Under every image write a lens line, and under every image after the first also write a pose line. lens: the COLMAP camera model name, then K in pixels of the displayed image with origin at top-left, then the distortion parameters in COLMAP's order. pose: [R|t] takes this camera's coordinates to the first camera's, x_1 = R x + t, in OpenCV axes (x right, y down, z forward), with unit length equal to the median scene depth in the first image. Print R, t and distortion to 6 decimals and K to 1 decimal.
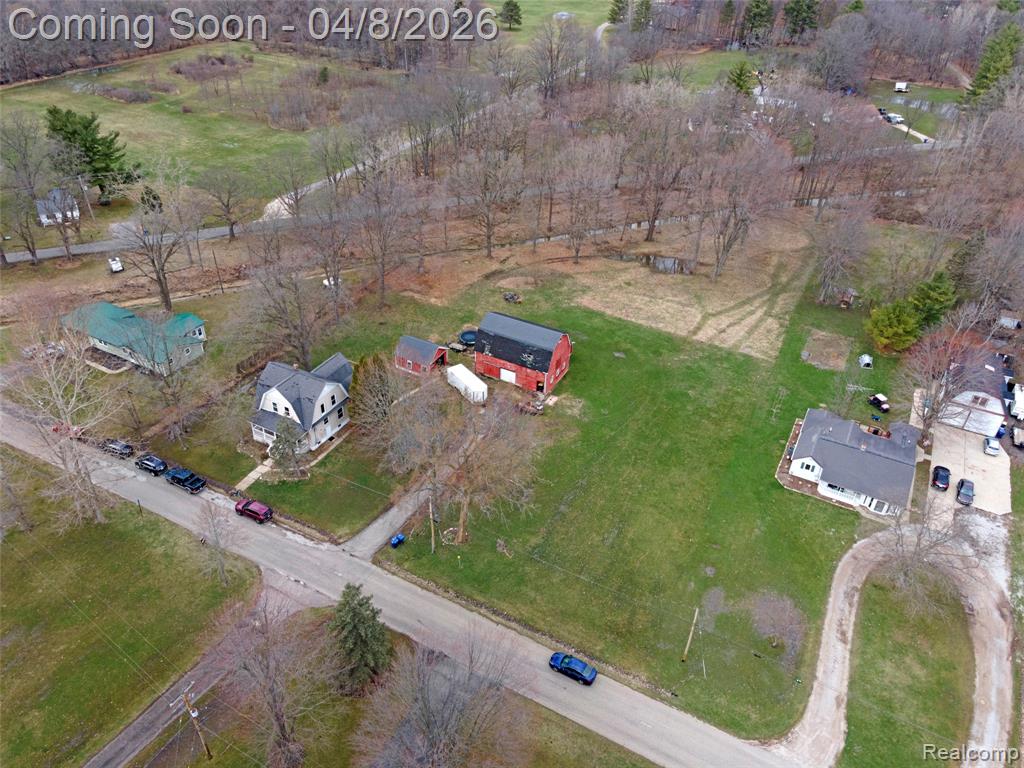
lens RADIAL K [[763.2, 0, 512.0], [0, 763.2, 384.0], [0, 0, 1]] dist [0.007081, 0.002065]
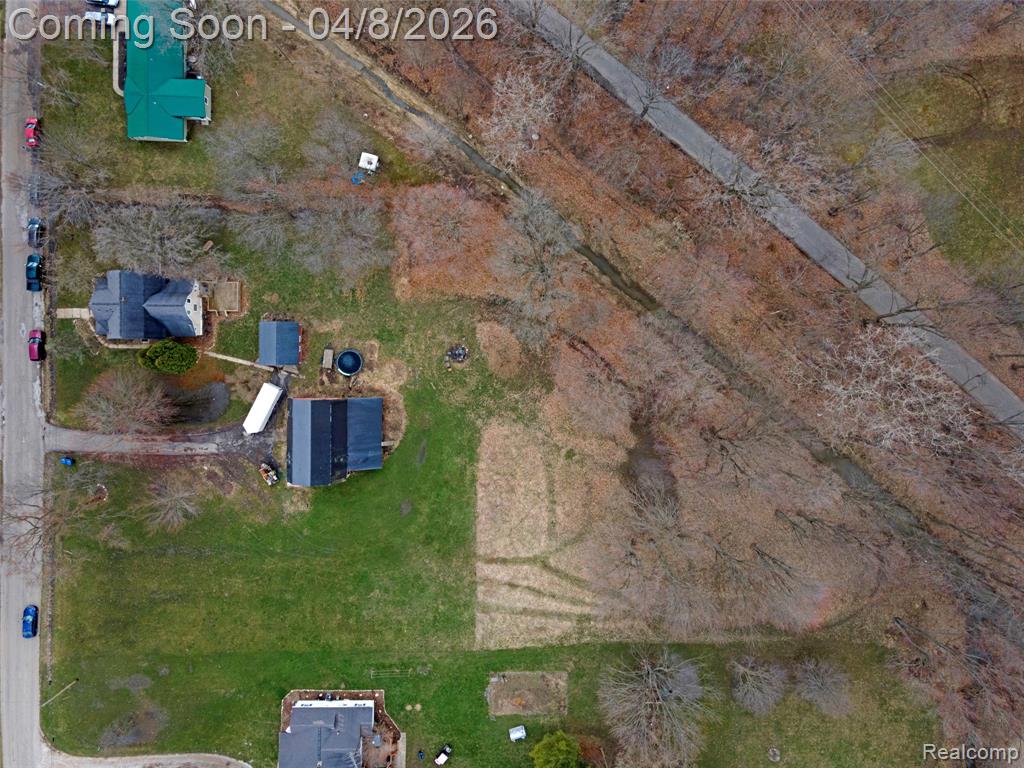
lens RADIAL K [[715.9, 0, 512.0], [0, 715.9, 384.0], [0, 0, 1]] dist [0.035839, -0.000980]
pose [[0.463652, 0.886005, -0.004803, 0.085089], [-0.507321, 0.269921, 0.818394, -1.114012], [0.726397, -0.377013, 0.574638, 0.785638]]
